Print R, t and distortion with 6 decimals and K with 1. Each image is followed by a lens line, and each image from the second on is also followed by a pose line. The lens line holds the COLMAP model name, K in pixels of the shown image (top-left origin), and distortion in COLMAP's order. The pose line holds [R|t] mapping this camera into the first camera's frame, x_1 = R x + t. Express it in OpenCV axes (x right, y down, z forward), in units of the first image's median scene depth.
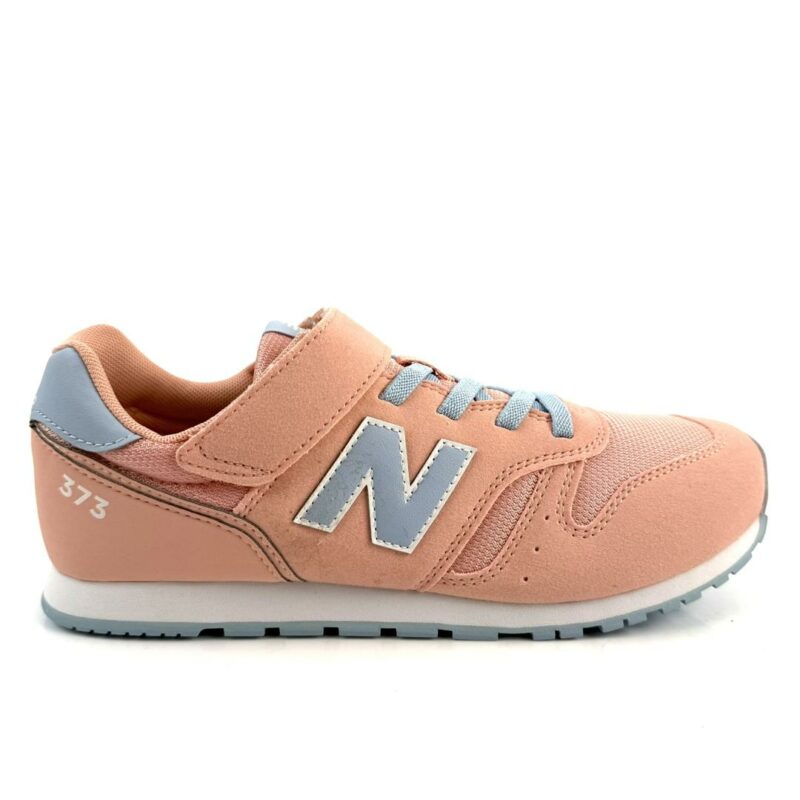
lens RADIAL K [[765.2, 0, 400.0], [0, 765.2, 400.0], [0, 0, 1]] dist [0.206773, -0.585153]
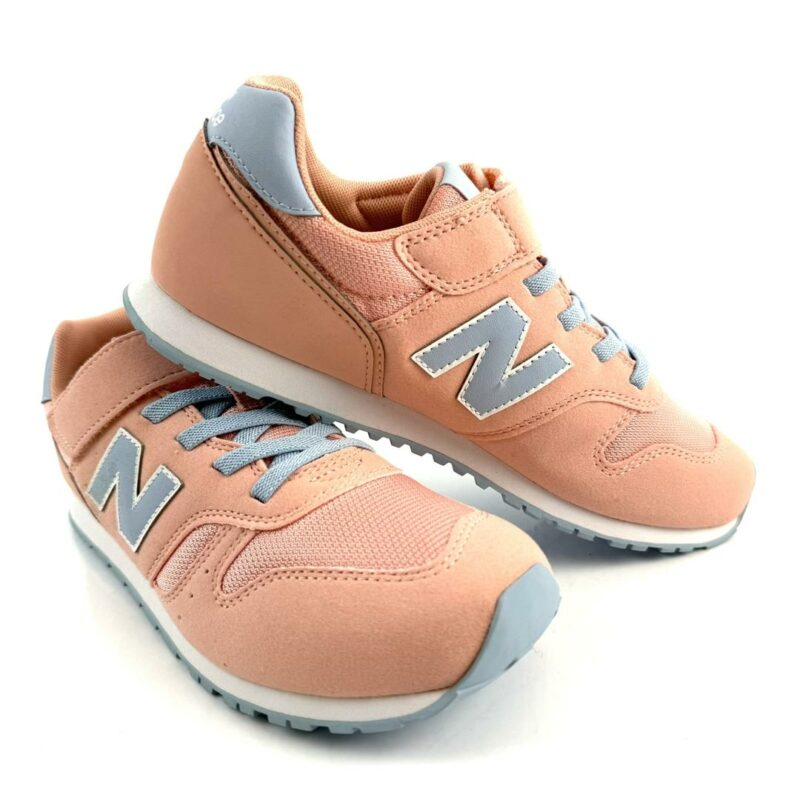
lens RADIAL K [[765.2, 0, 400.0], [0, 765.2, 400.0], [0, 0, 1]] dist [0.206773, -0.585153]
pose [[0.615853, 0.237619, -0.751174, 1.054775], [-0.111147, 0.970102, 0.215749, -0.308510], [0.779982, -0.049379, 0.623851, 0.587403]]
